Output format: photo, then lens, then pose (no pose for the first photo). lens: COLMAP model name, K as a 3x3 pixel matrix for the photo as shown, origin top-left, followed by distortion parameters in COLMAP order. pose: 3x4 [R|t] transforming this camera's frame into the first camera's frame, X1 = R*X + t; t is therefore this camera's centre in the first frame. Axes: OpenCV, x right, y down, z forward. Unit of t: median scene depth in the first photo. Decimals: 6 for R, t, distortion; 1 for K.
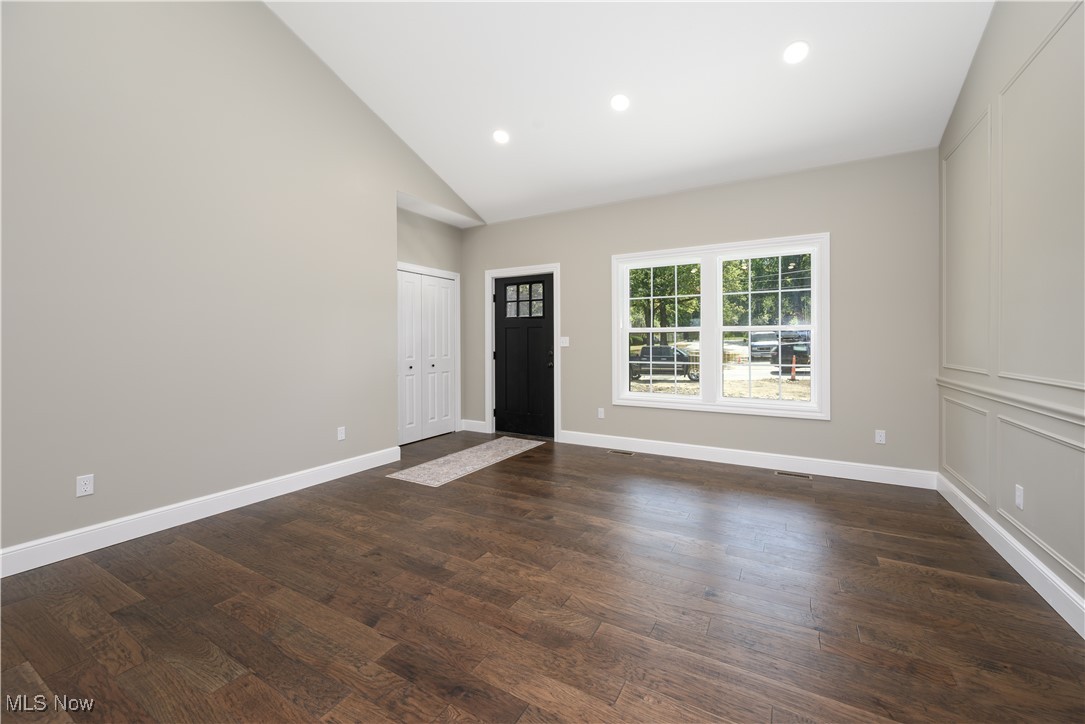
lens RADIAL K [[437.2, 0, 541.5], [0, 437.2, 343.5], [0, 0, 1]] dist [0.000727, 0.000374]
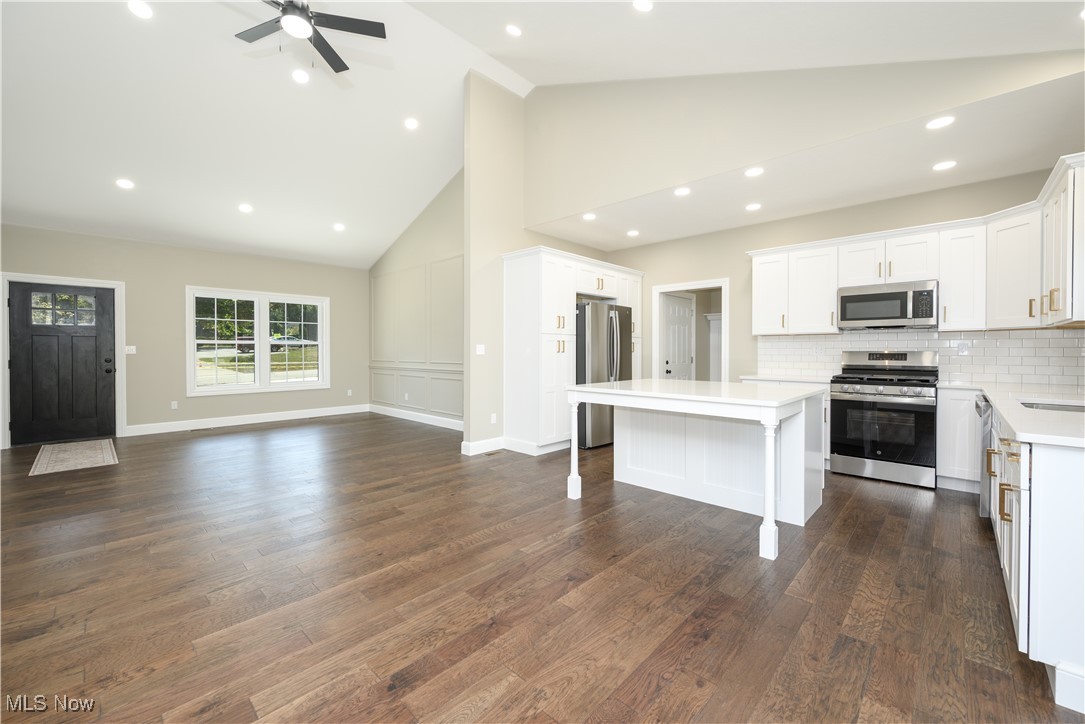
lens RADIAL K [[437.2, 0, 544.9], [0, 437.2, 355.5], [0, 0, 1]] dist [0.000727, 0.000374]
pose [[0.233789, -0.012781, 0.972203, -1.383817], [-0.000198, 0.999913, 0.013193, -0.008171], [-0.972287, -0.003277, 0.233766, -0.591363]]
